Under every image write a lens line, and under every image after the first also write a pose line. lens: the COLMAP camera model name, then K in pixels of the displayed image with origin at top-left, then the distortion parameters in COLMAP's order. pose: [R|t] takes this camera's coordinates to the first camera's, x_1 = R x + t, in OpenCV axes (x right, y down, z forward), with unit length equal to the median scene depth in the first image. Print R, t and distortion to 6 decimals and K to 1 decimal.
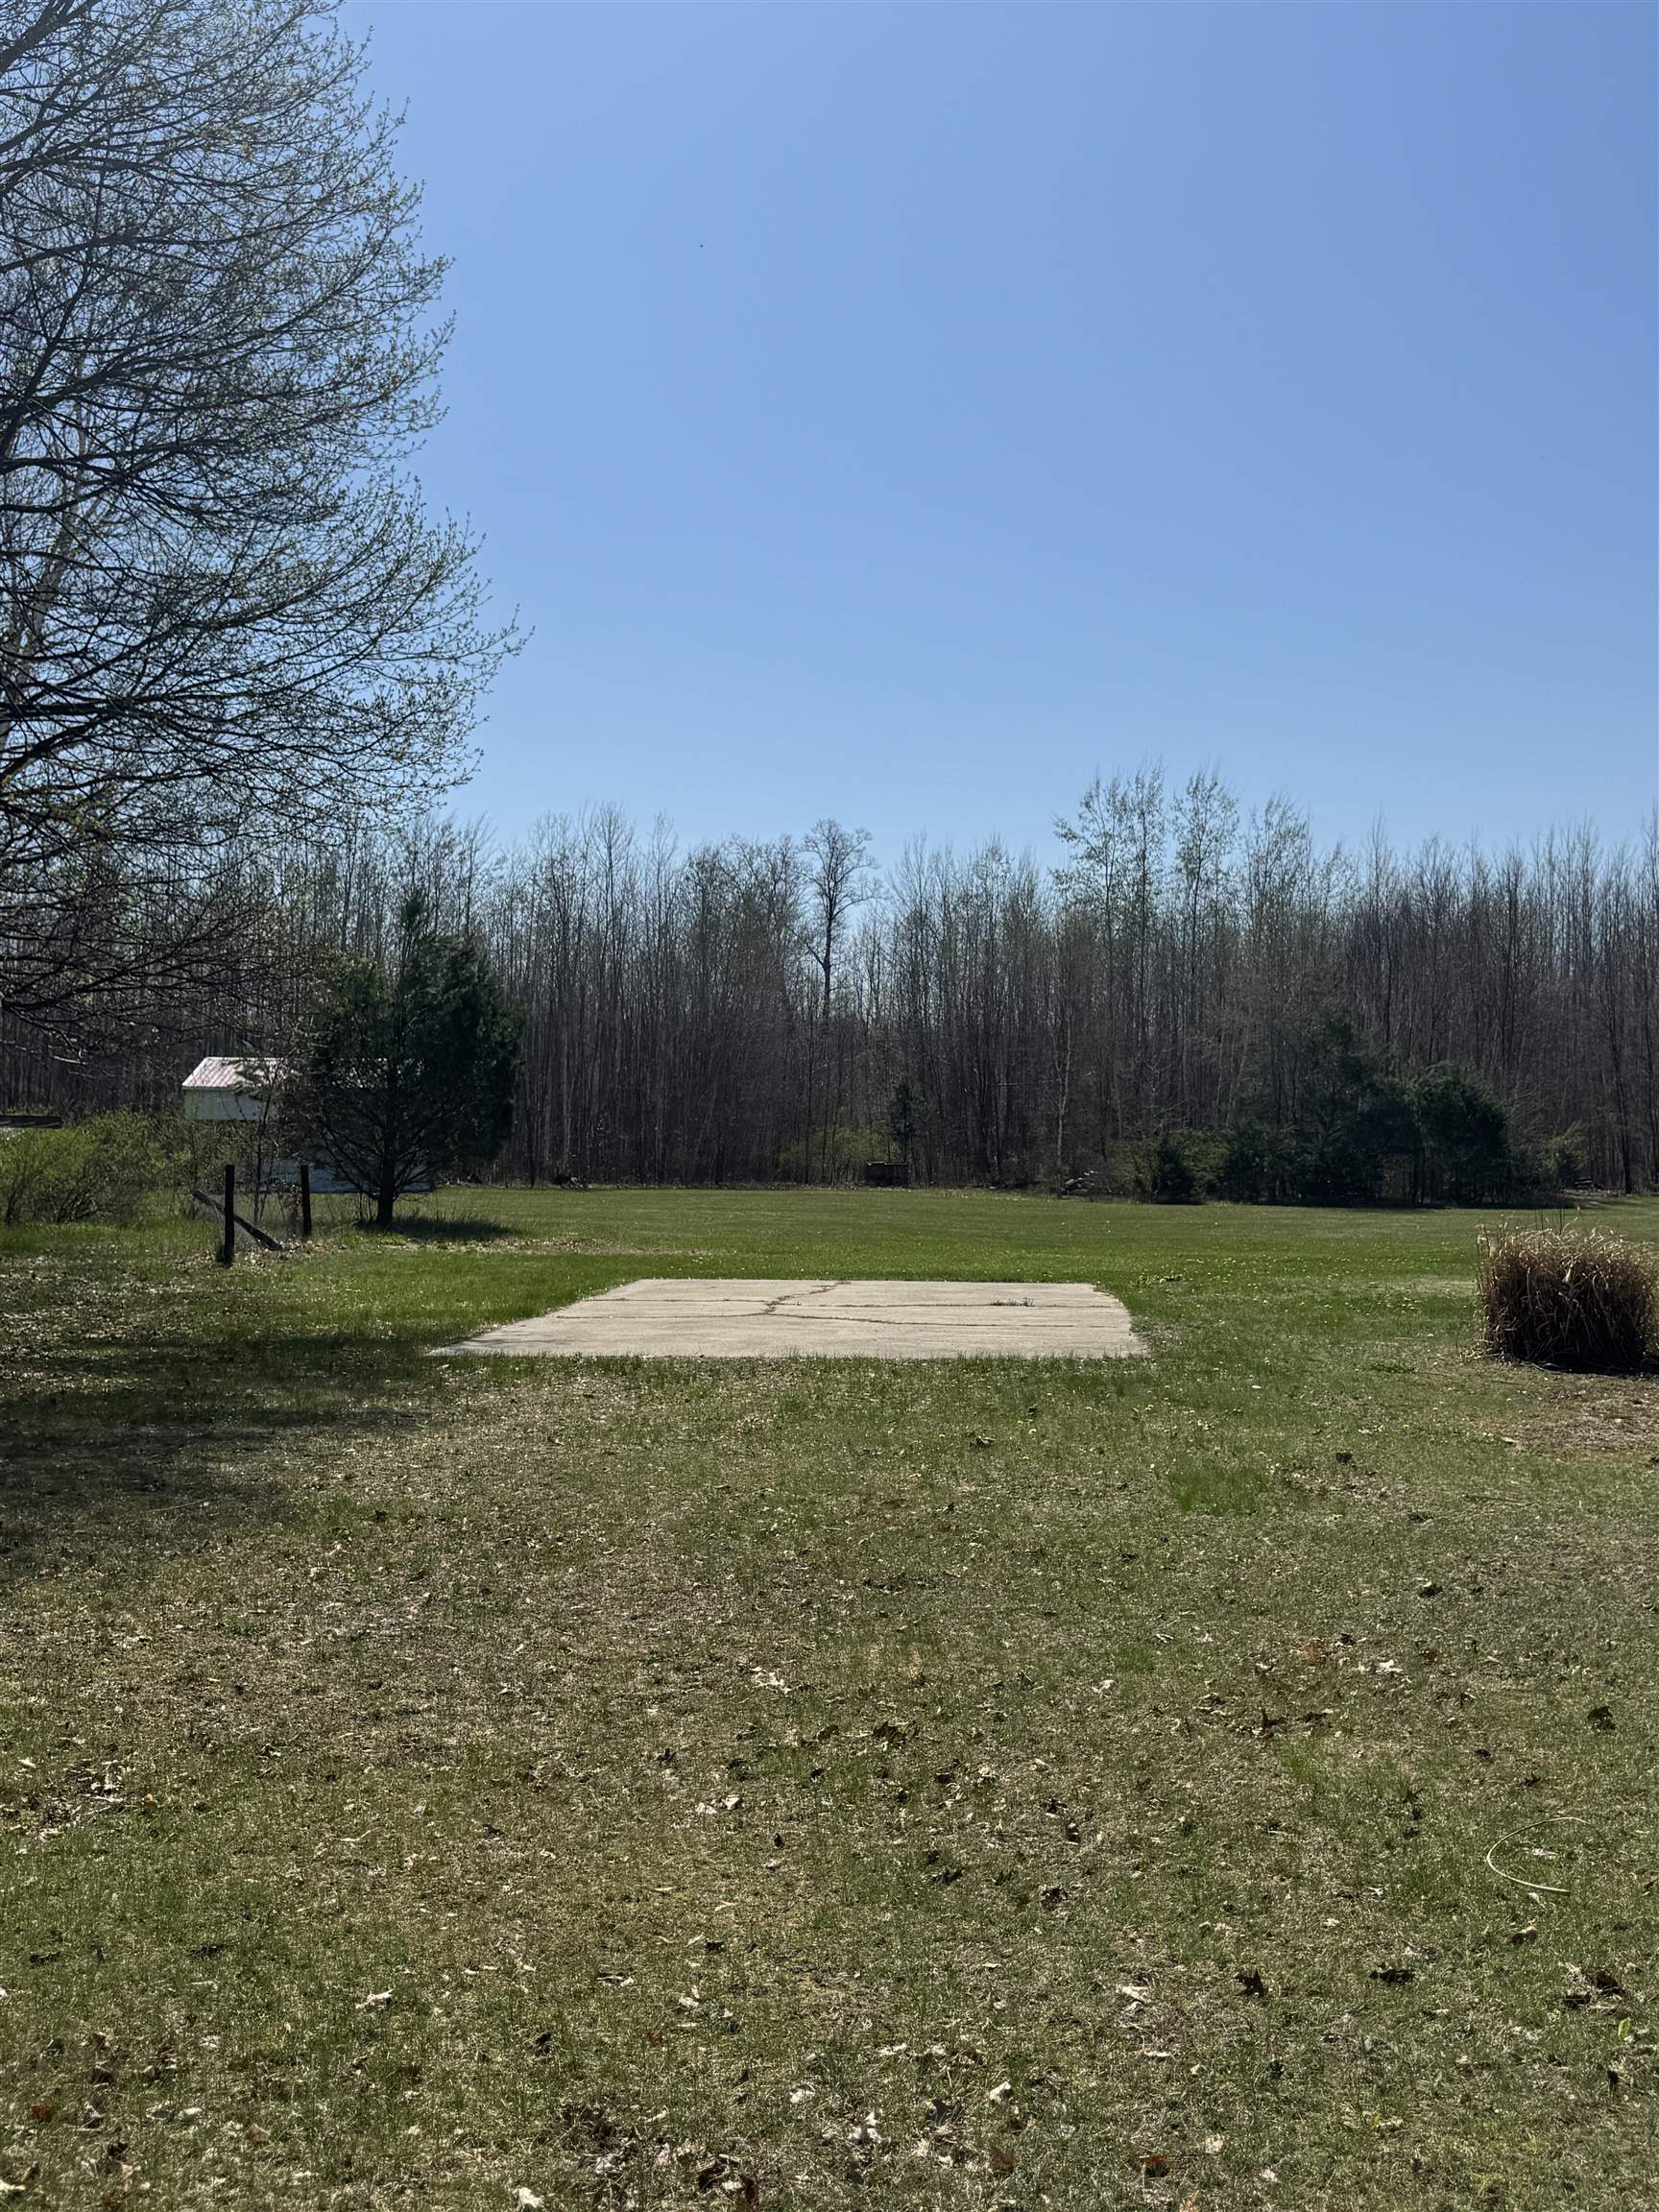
lens RADIAL K [[2154.0, 0, 824.7], [0, 2154.0, 1120.5], [0, 0, 1]] dist [0.155139, -0.296875]
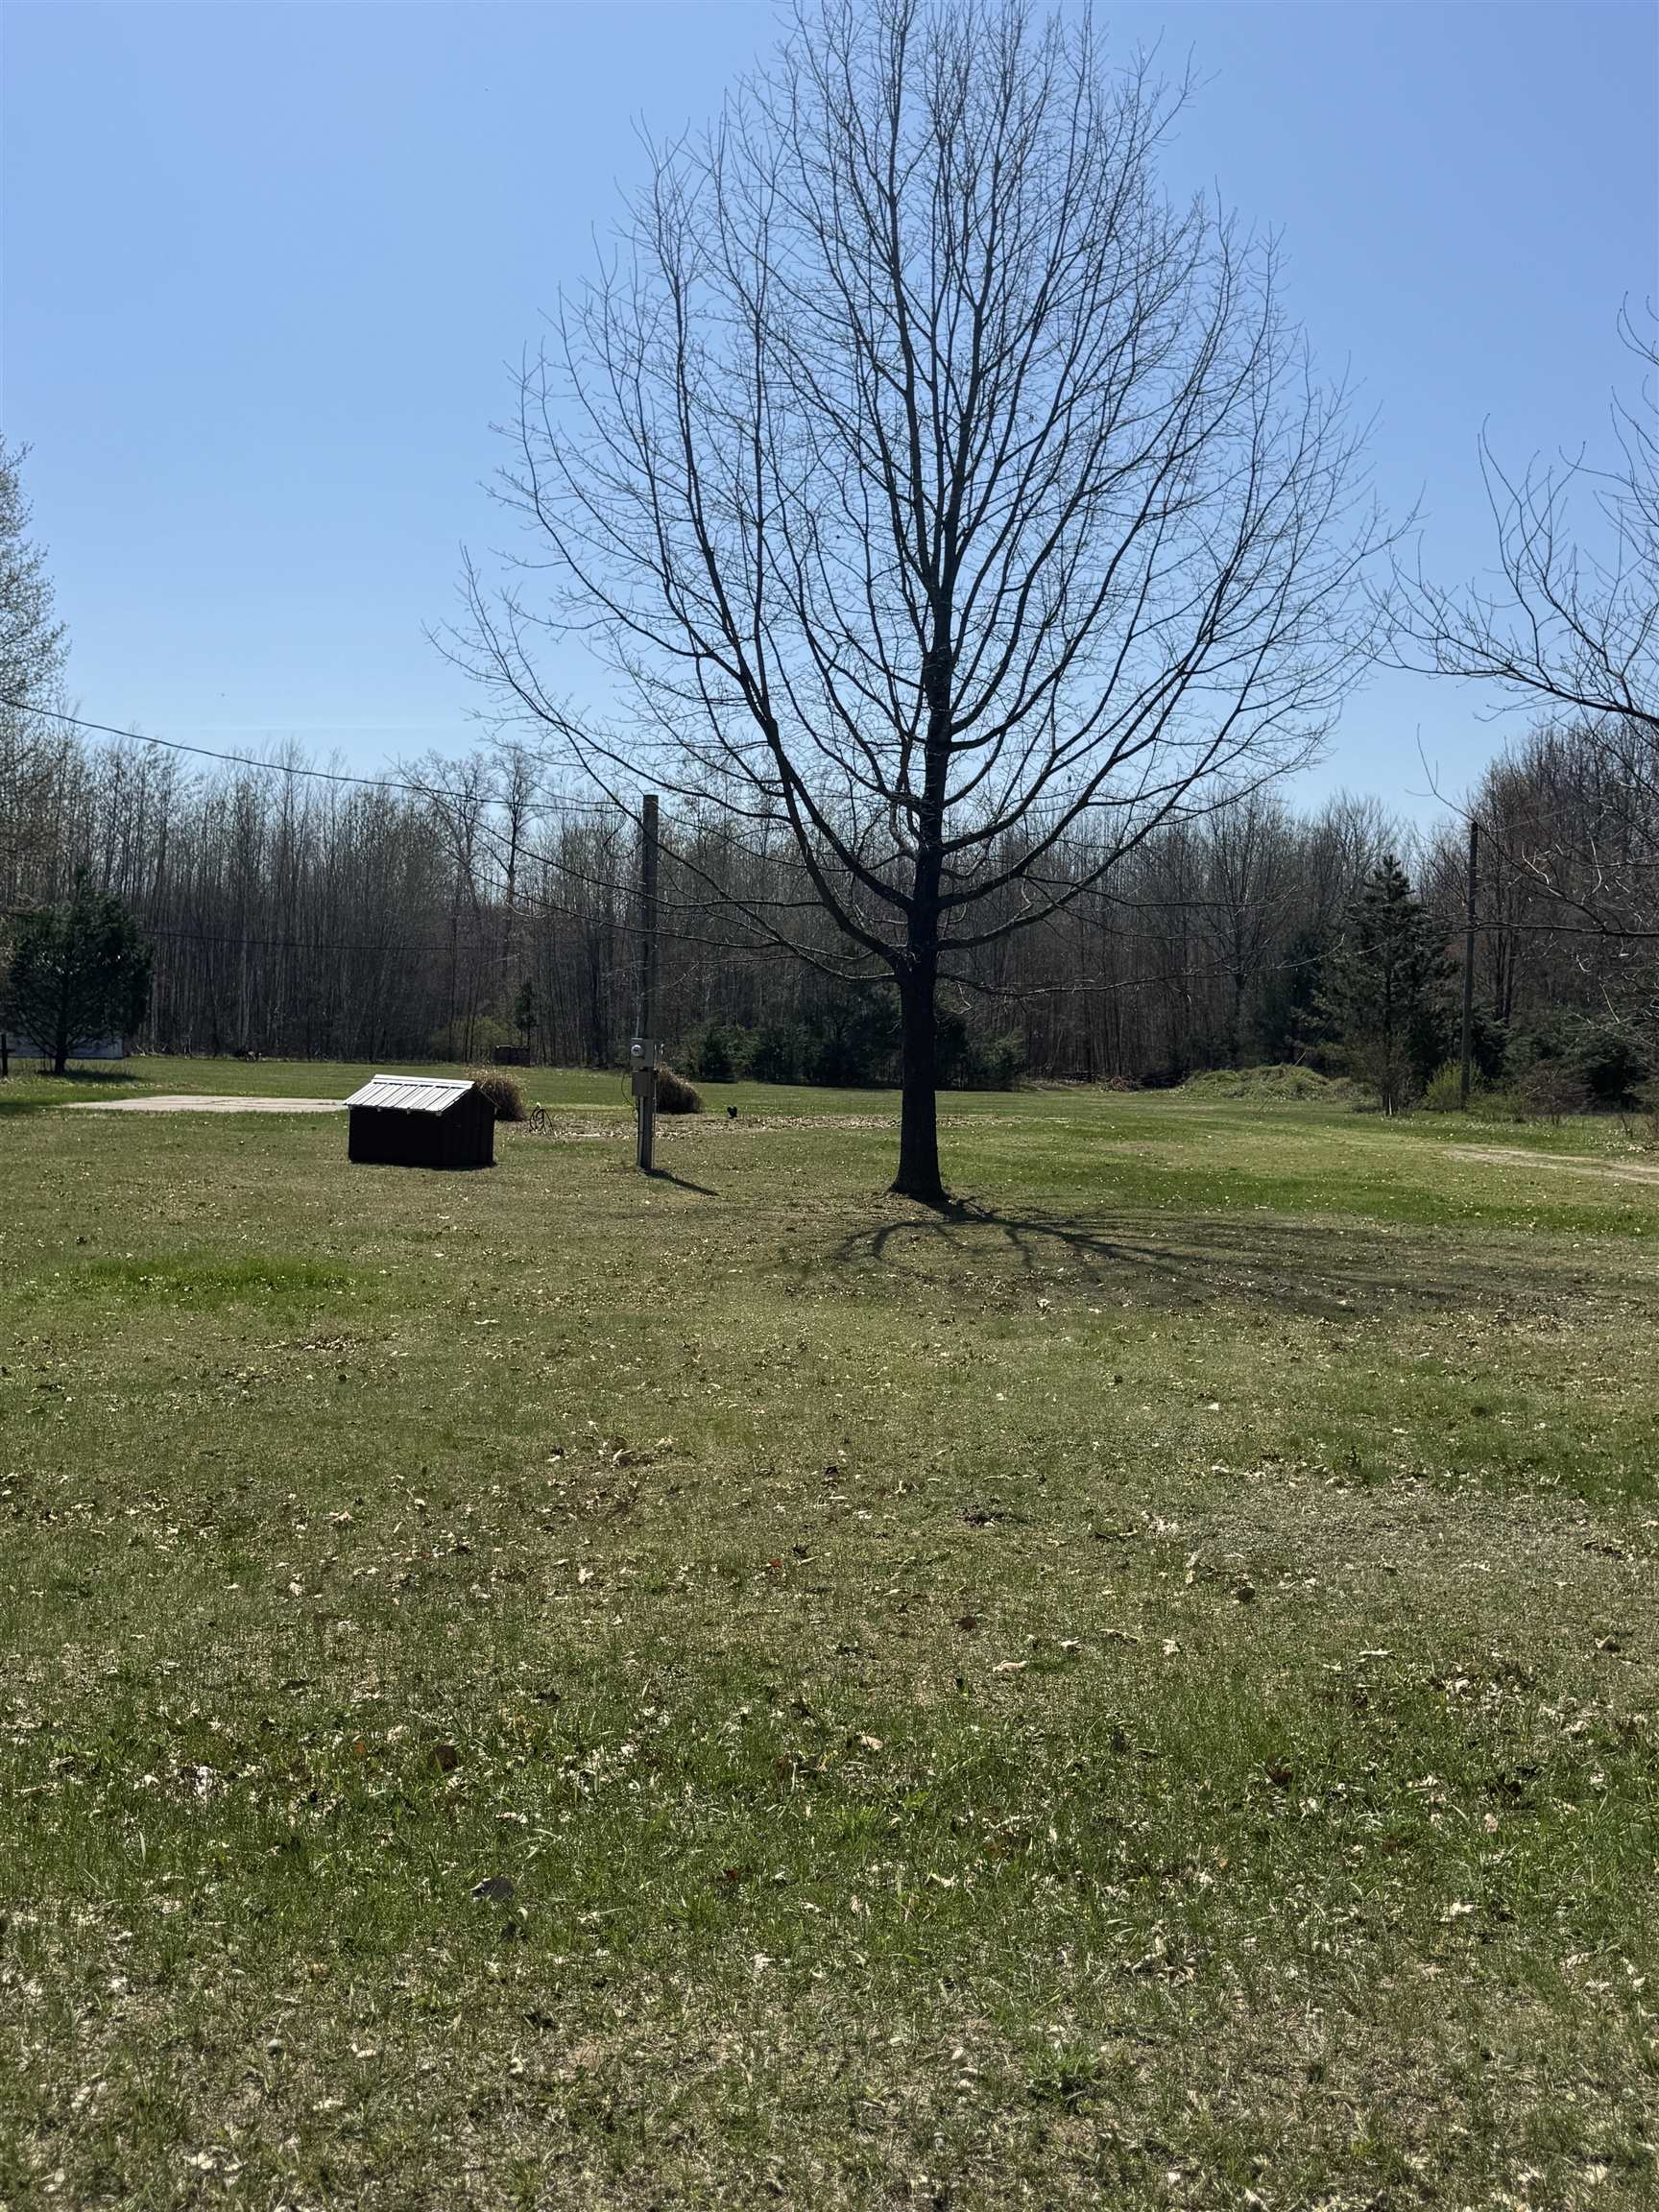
lens RADIAL K [[2161.9, 0, 829.5], [0, 2161.9, 1106.0], [0, 0, 1]] dist [0.152432, 0.005070]
pose [[0.993467, 0.021023, 0.112170, 0.072569], [-0.026062, 0.998707, 0.043645, -0.005475], [-0.111107, -0.046284, 0.992730, -0.271823]]
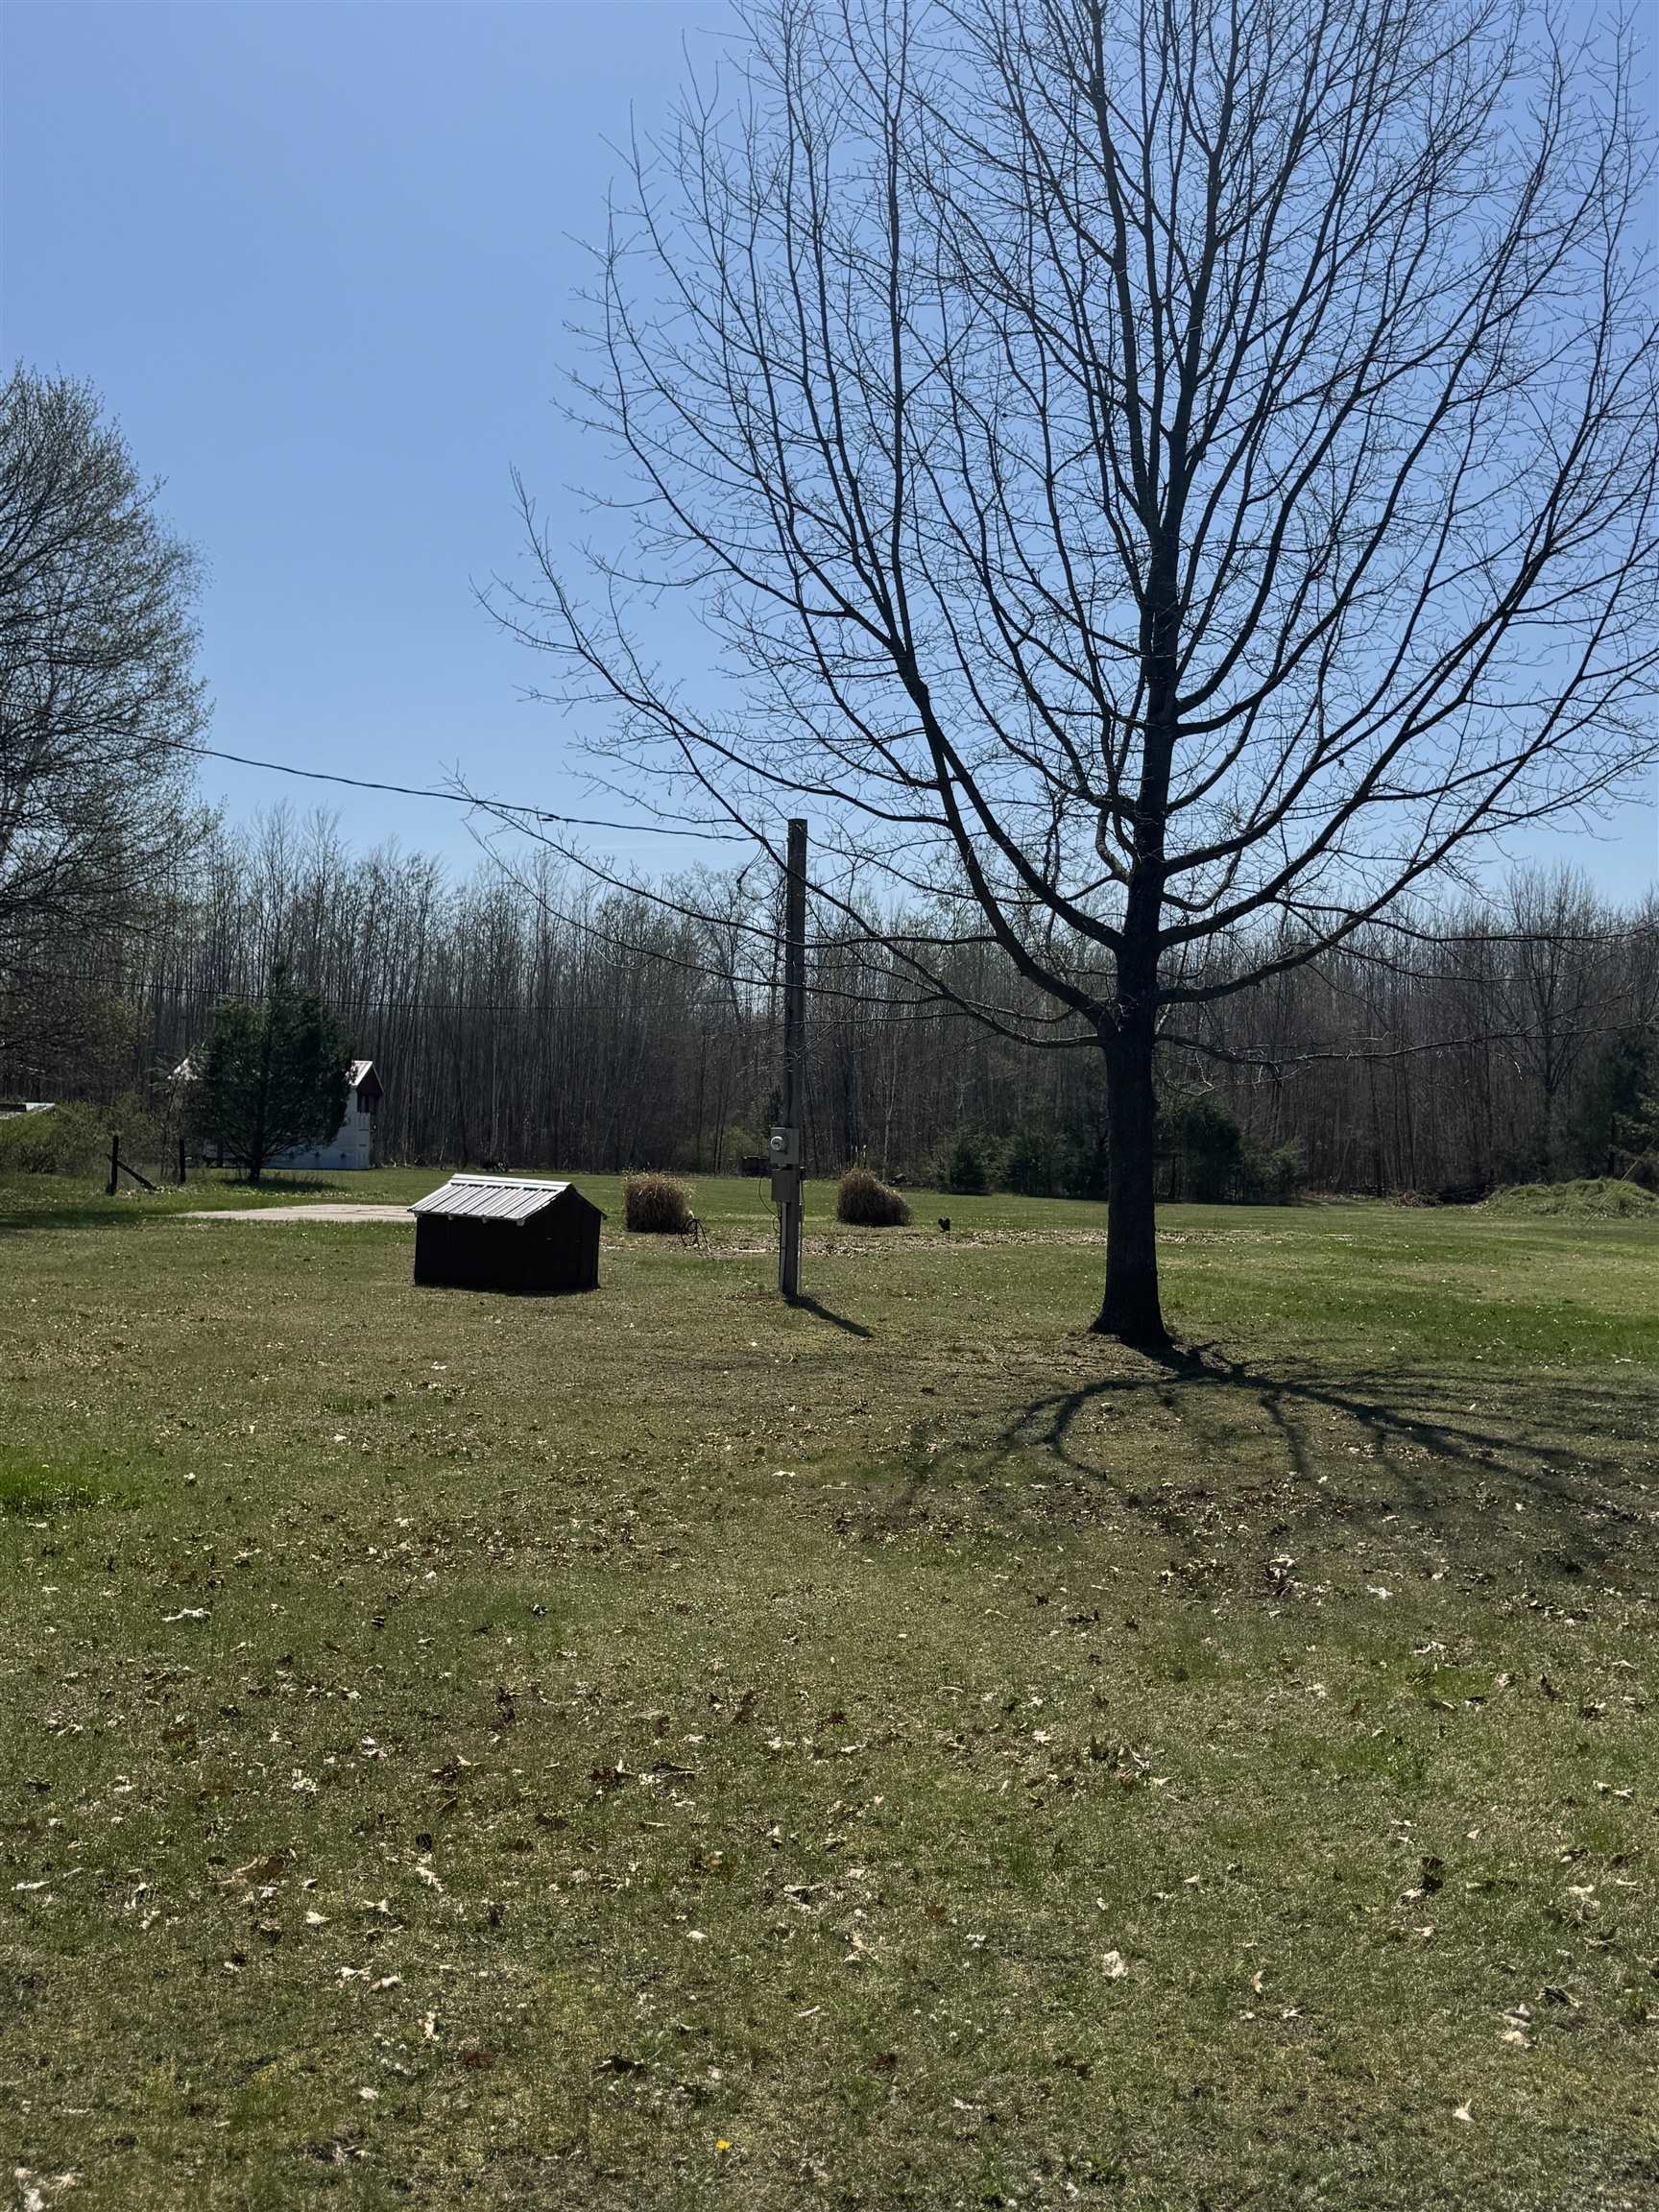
lens RADIAL K [[2154.0, 0, 824.7], [0, 2154.0, 1120.5], [0, 0, 1]] dist [0.155139, -0.296875]
pose [[0.999494, 0.024896, -0.019775, 0.090214], [-0.024897, 0.999690, 0.000235, -0.001814], [0.019775, 0.000258, 0.999804, -0.200275]]
